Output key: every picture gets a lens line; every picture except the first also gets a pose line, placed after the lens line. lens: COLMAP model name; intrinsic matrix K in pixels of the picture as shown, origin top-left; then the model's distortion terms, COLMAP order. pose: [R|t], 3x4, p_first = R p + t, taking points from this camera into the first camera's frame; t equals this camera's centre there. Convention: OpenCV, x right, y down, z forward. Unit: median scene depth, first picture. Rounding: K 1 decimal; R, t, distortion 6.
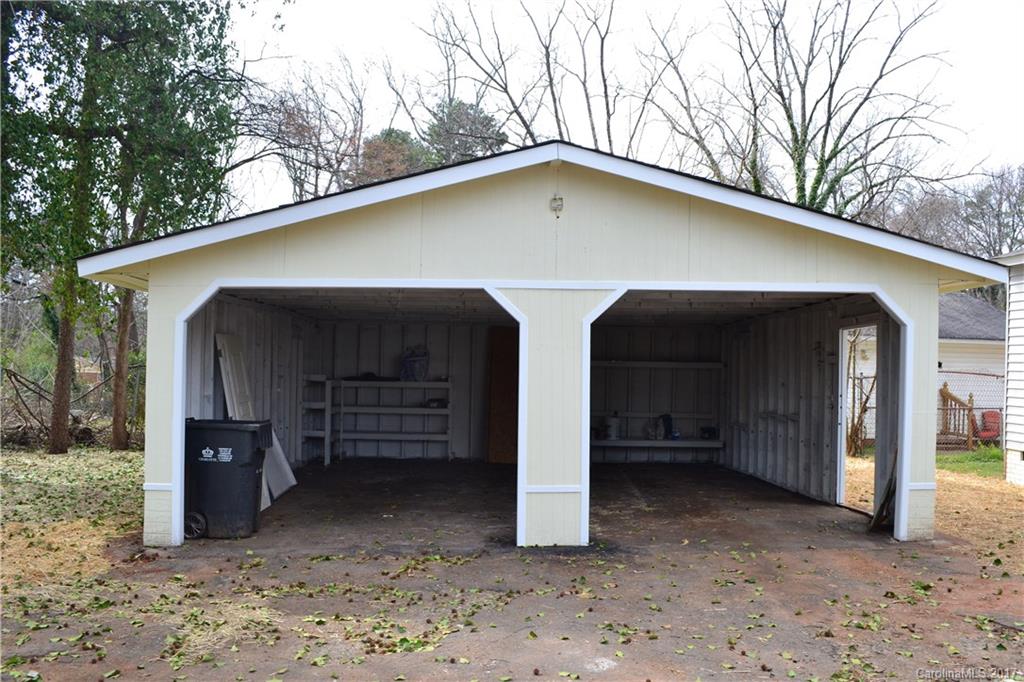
lens RADIAL K [[816.4, 0, 516.5], [0, 816.4, 347.4], [0, 0, 1]] dist [-0.084029, 0.018879]
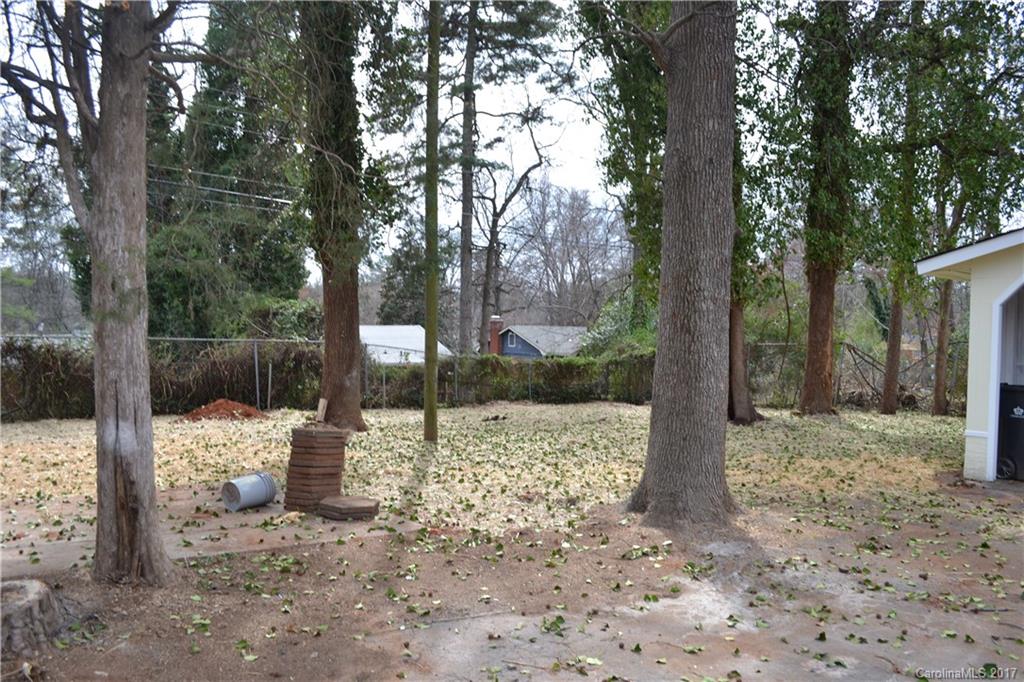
lens RADIAL K [[816.4, 0, 519.8], [0, 816.4, 341.1], [0, 0, 1]] dist [-0.084029, 0.018879]
pose [[0.591846, 0.012326, -0.805957, 0.120901], [0.003917, 0.999827, 0.018168, -0.002363], [0.806041, -0.013910, 0.591696, -0.285952]]
